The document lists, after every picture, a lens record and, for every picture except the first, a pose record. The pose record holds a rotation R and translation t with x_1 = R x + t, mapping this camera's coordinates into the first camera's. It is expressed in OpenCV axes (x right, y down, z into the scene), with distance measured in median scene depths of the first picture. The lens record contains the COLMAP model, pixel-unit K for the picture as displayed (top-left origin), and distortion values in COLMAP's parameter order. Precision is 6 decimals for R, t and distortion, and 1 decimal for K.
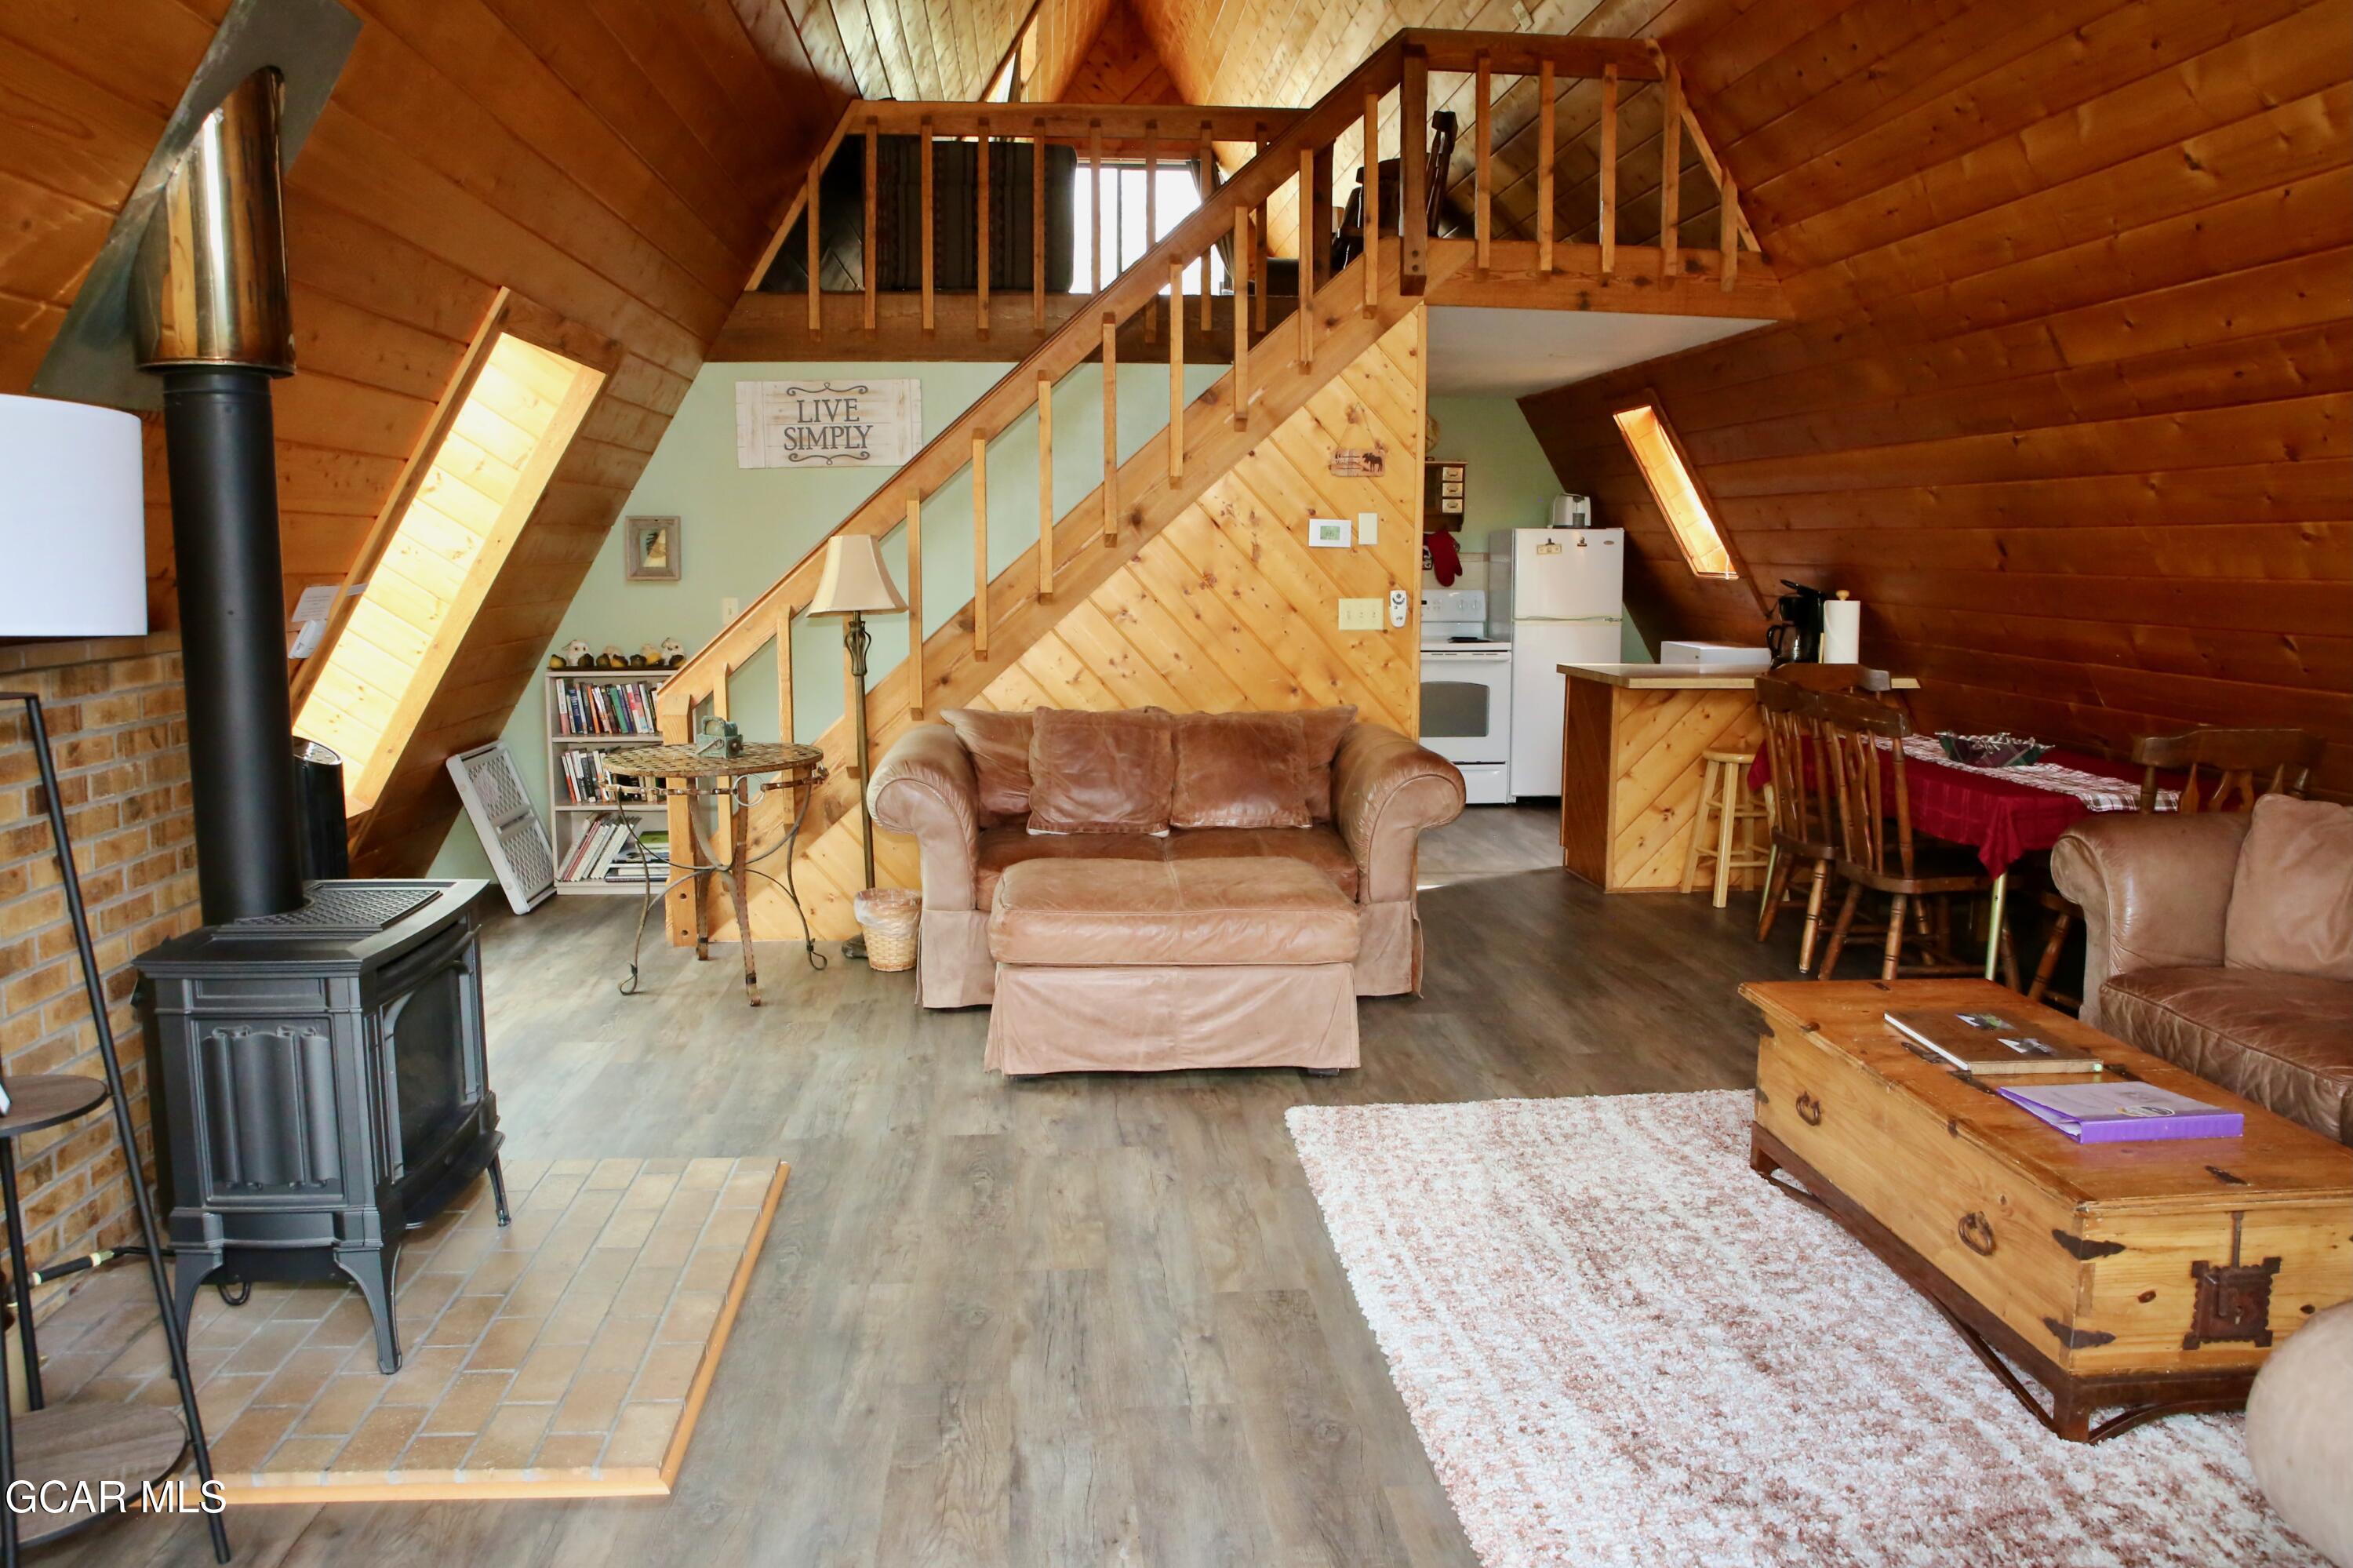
lens RADIAL K [[1642.7, 0, 1194.0], [0, 1642.7, 776.9], [0, 0, 1]] dist [-0.122523, 0.087544]
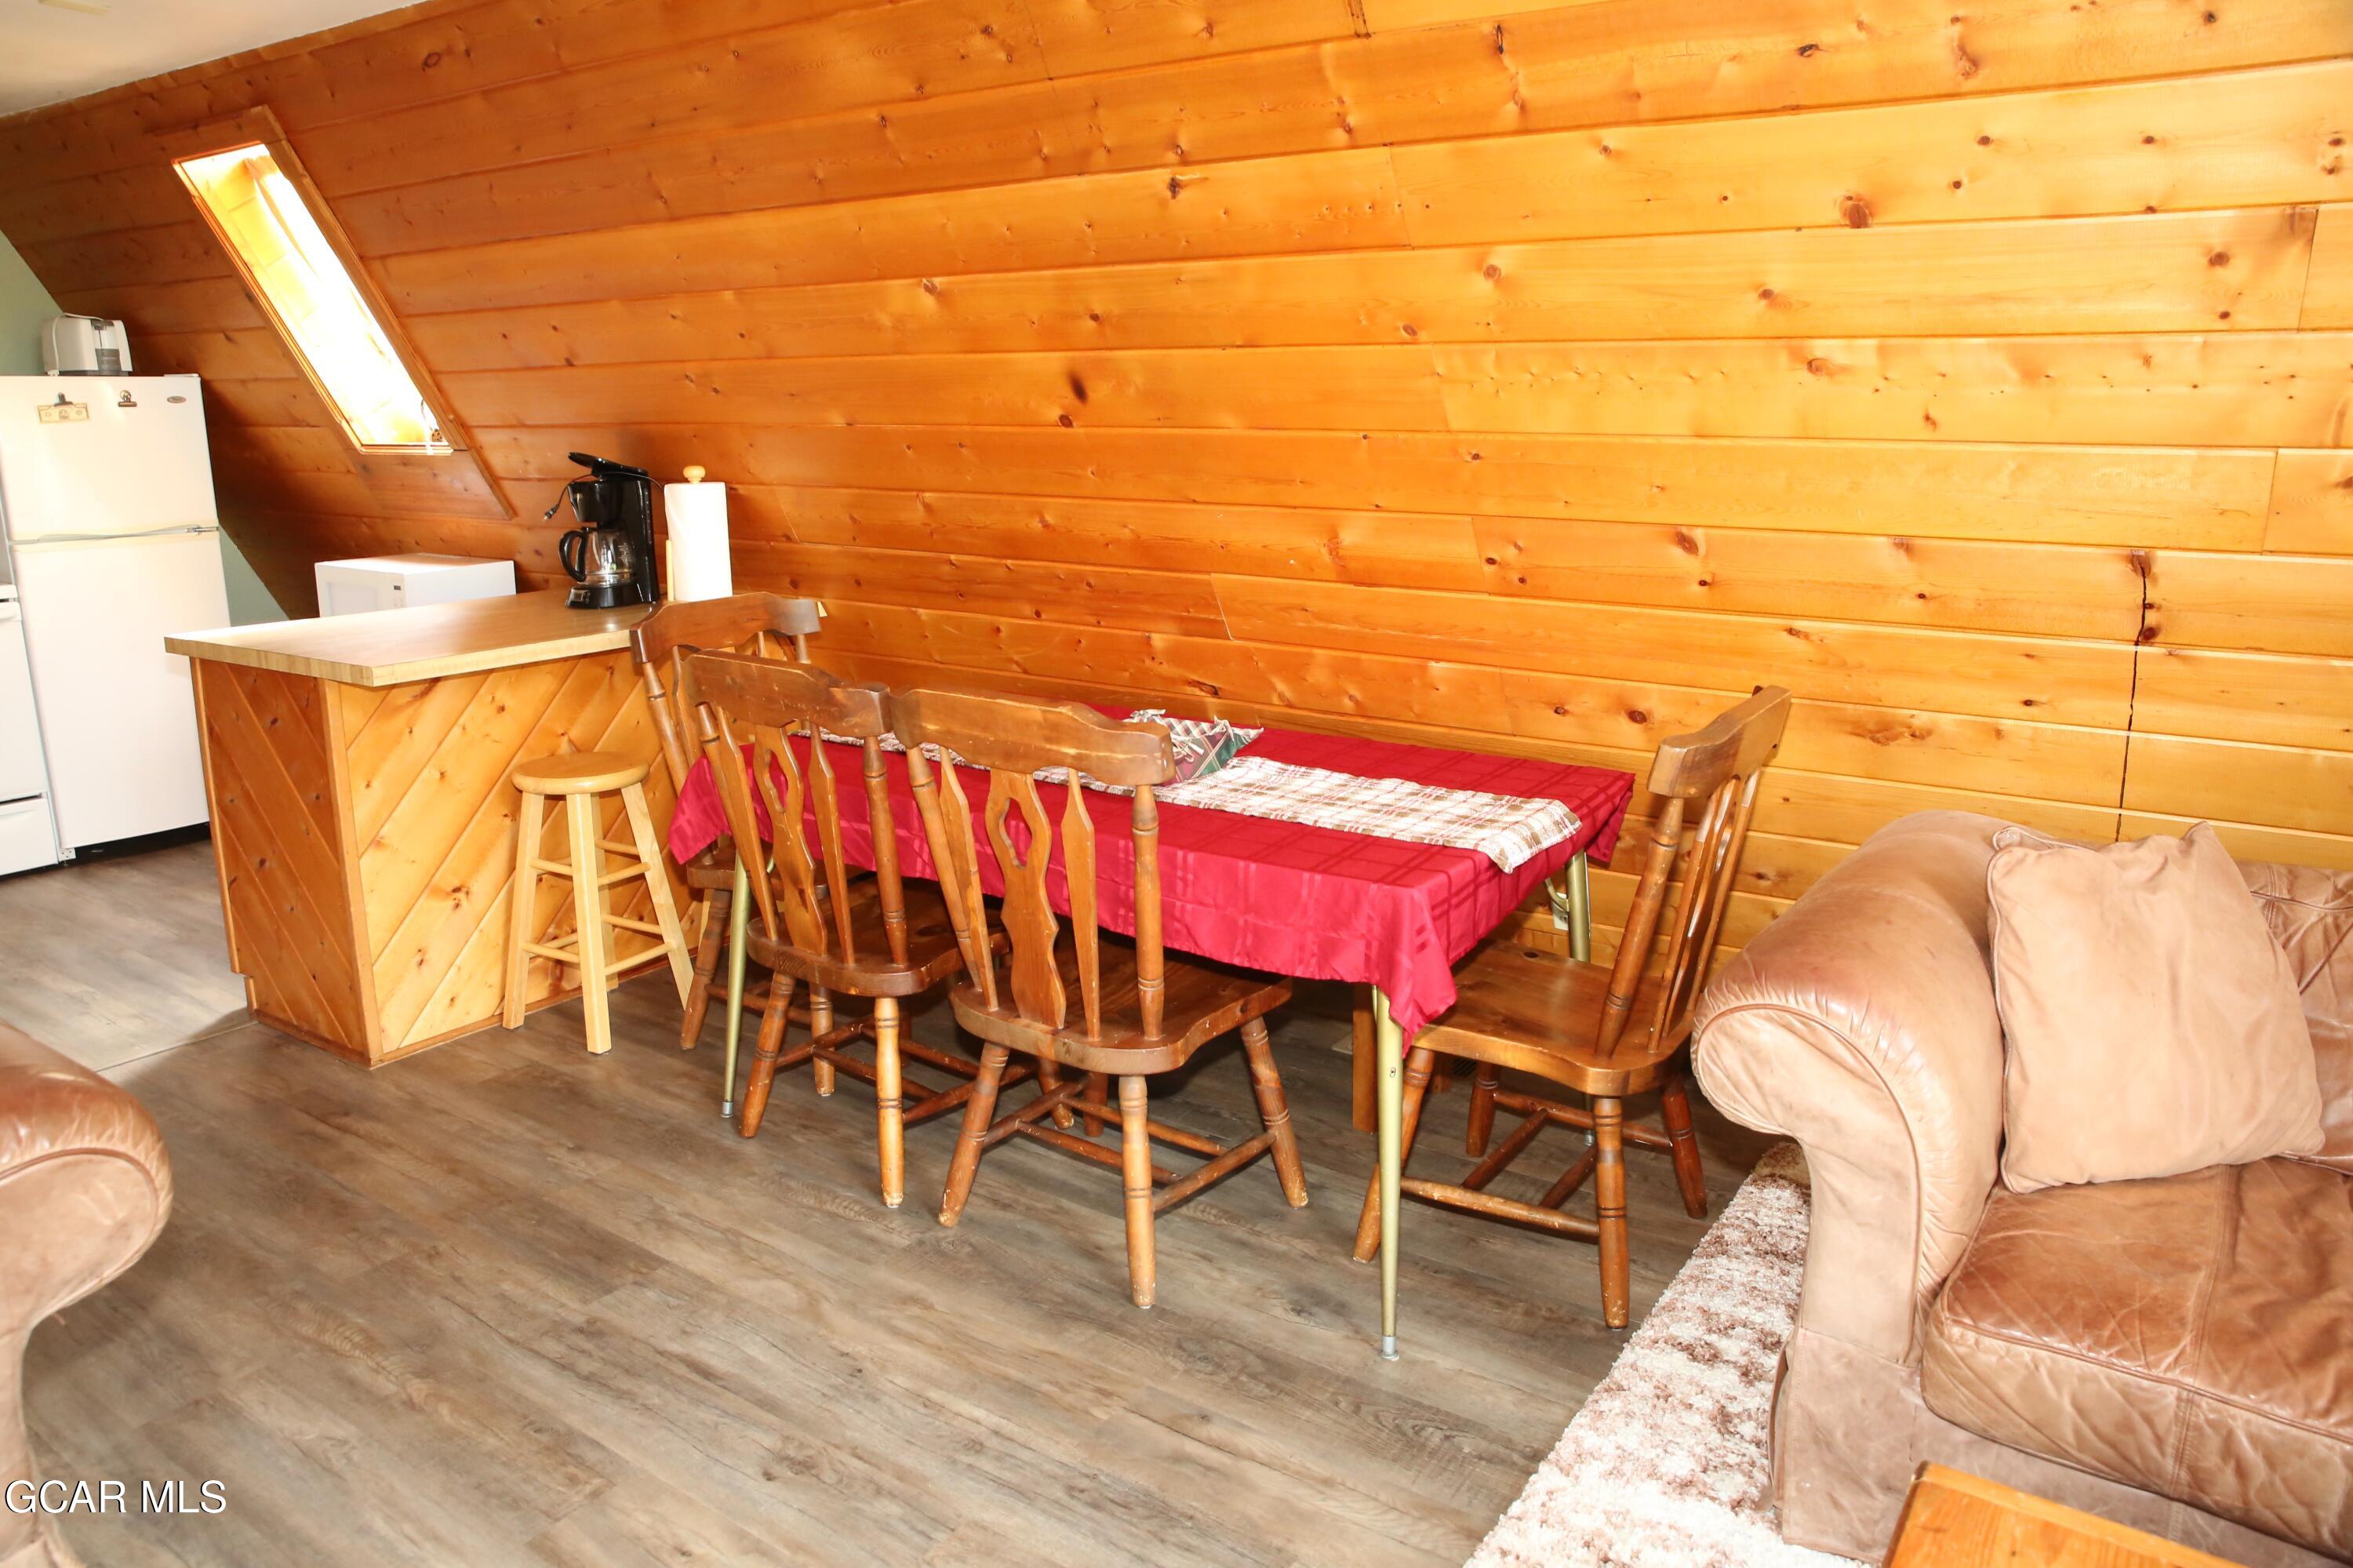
lens RADIAL K [[1642.7, 0, 1187.6], [0, 1642.7, 775.4], [0, 0, 1]] dist [-0.122523, 0.087544]
pose [[0.644584, -0.173293, 0.744635, 0.082196], [0.107923, 0.984844, 0.135773, -0.096914], [-0.756878, -0.007154, 0.653517, 0.701659]]
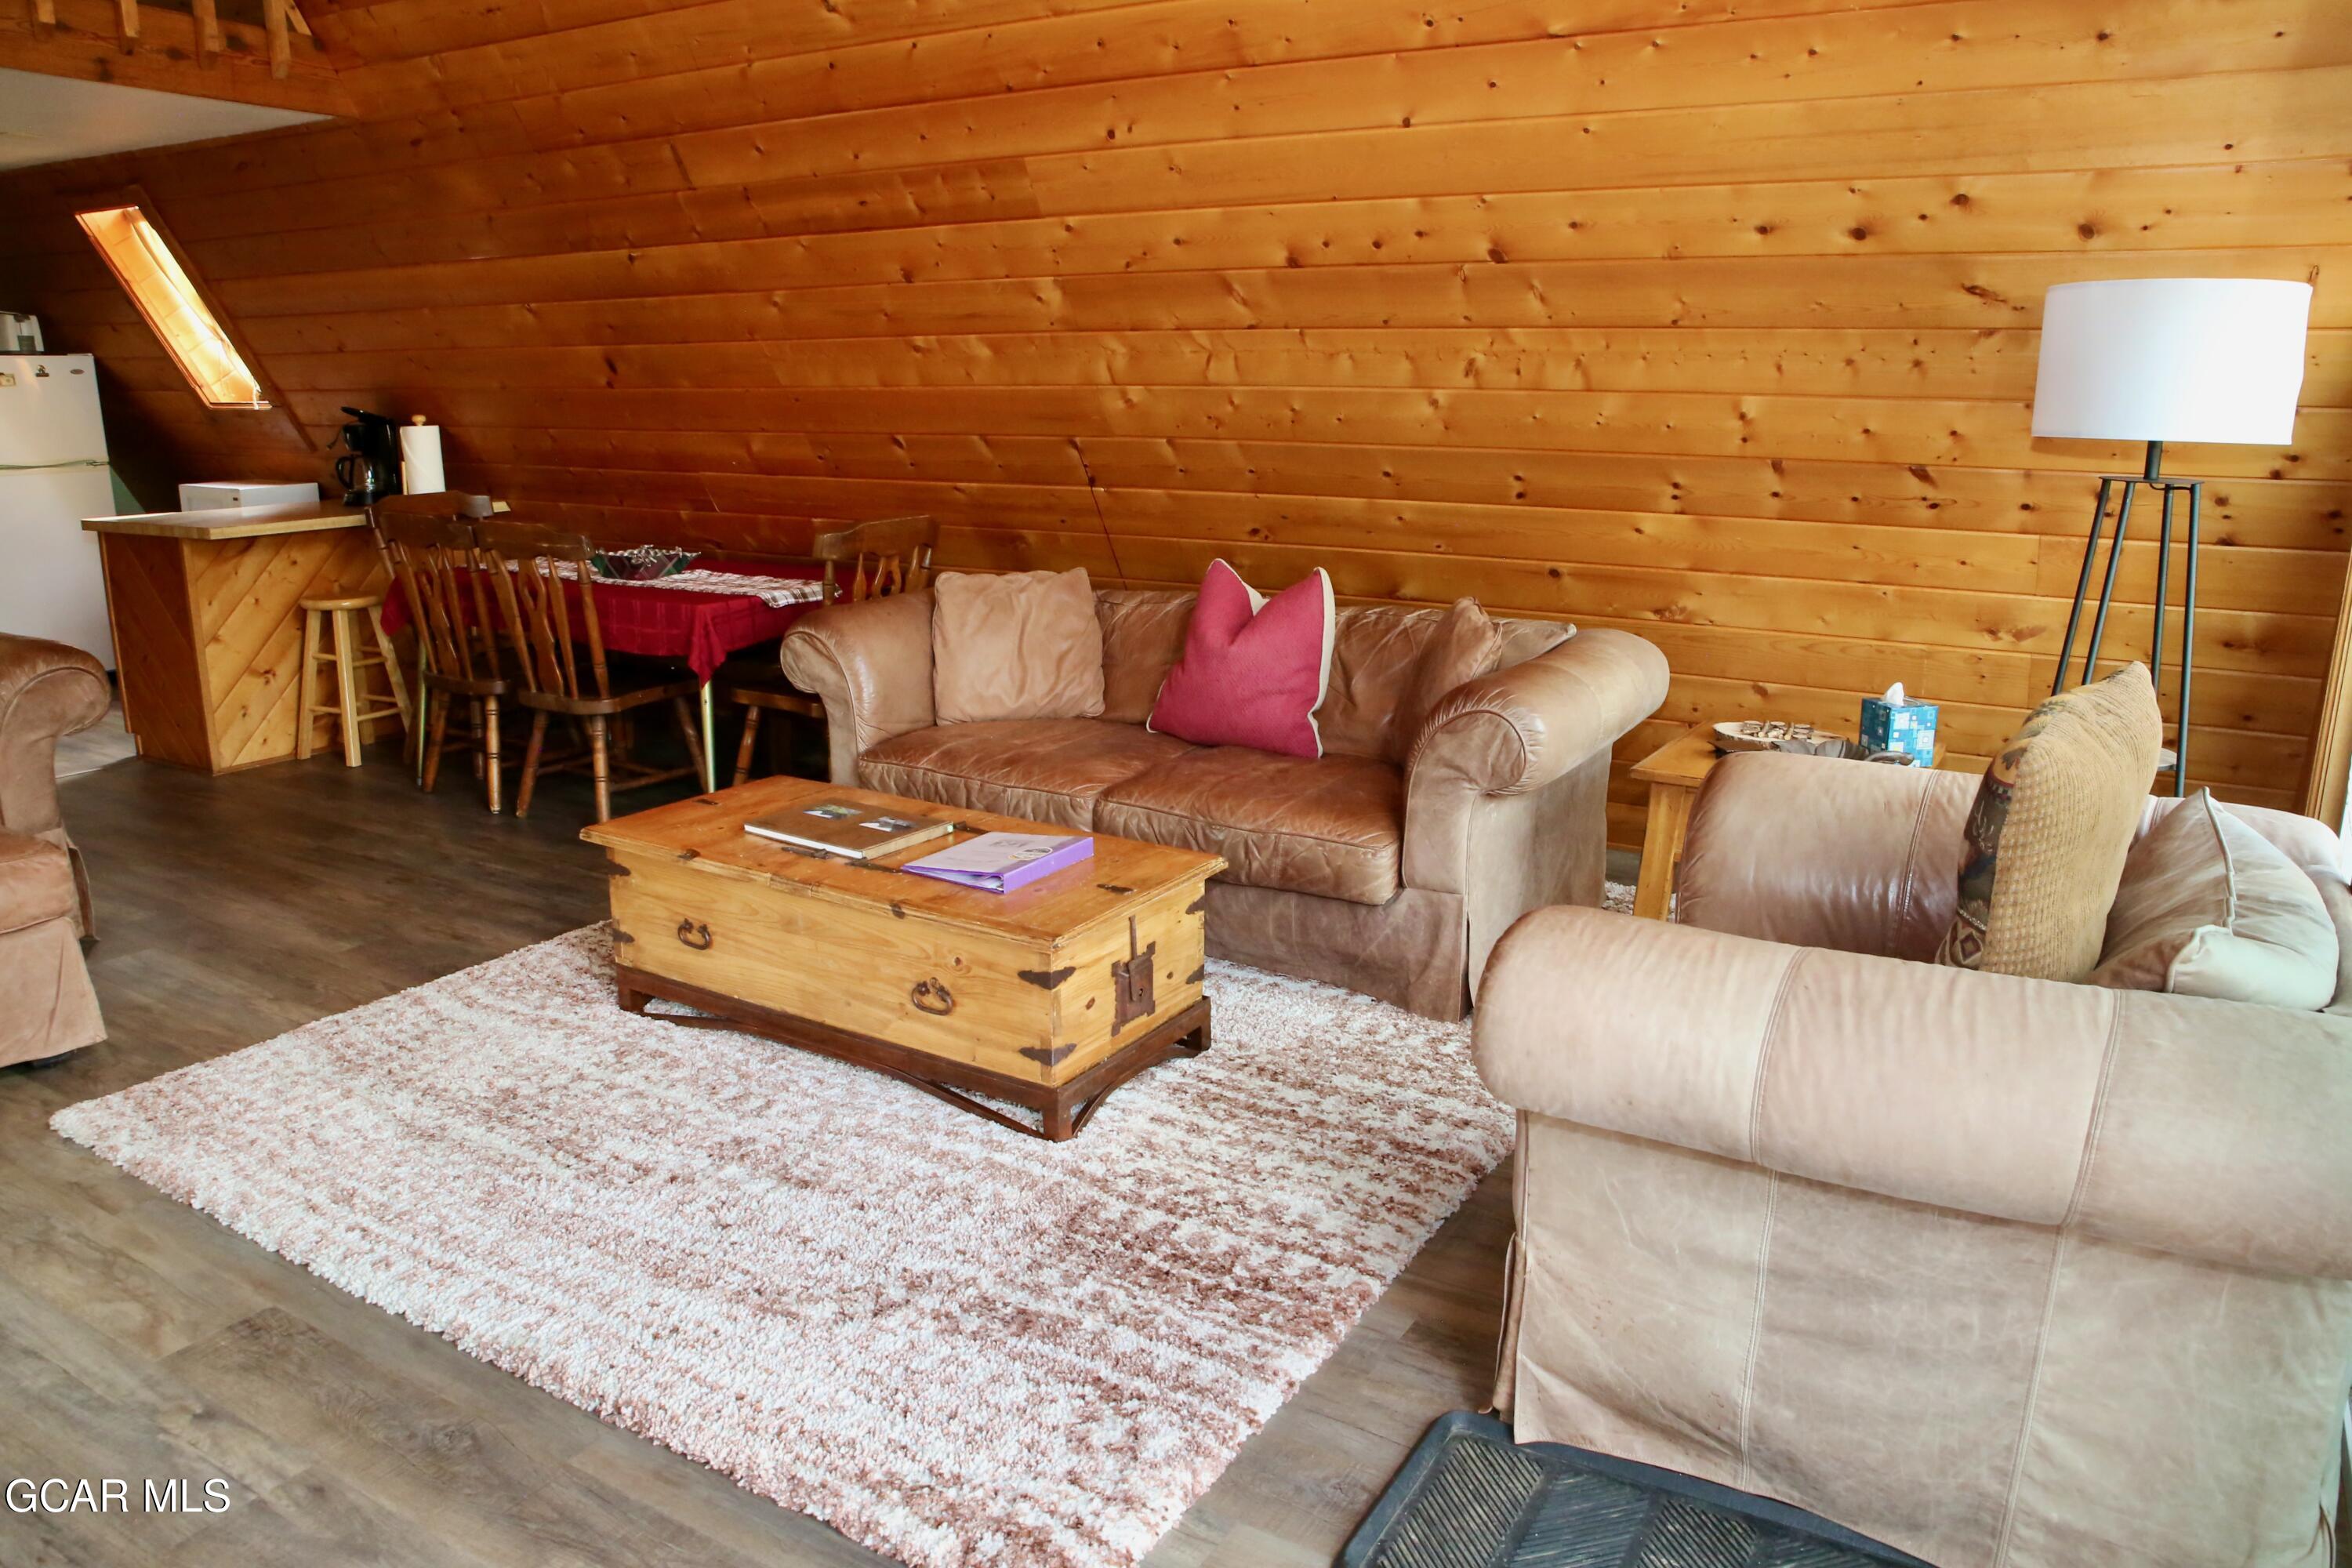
lens RADIAL K [[1642.0, 0, 1156.1], [0, 1642.0, 762.2], [0, 0, 1]] dist [-0.122523, 0.087544]
pose [[0.609262, -0.189411, 0.770015, -0.145520], [0.111622, 0.981870, 0.153205, -0.015950], [-0.785073, -0.007392, 0.619359, 0.108126]]
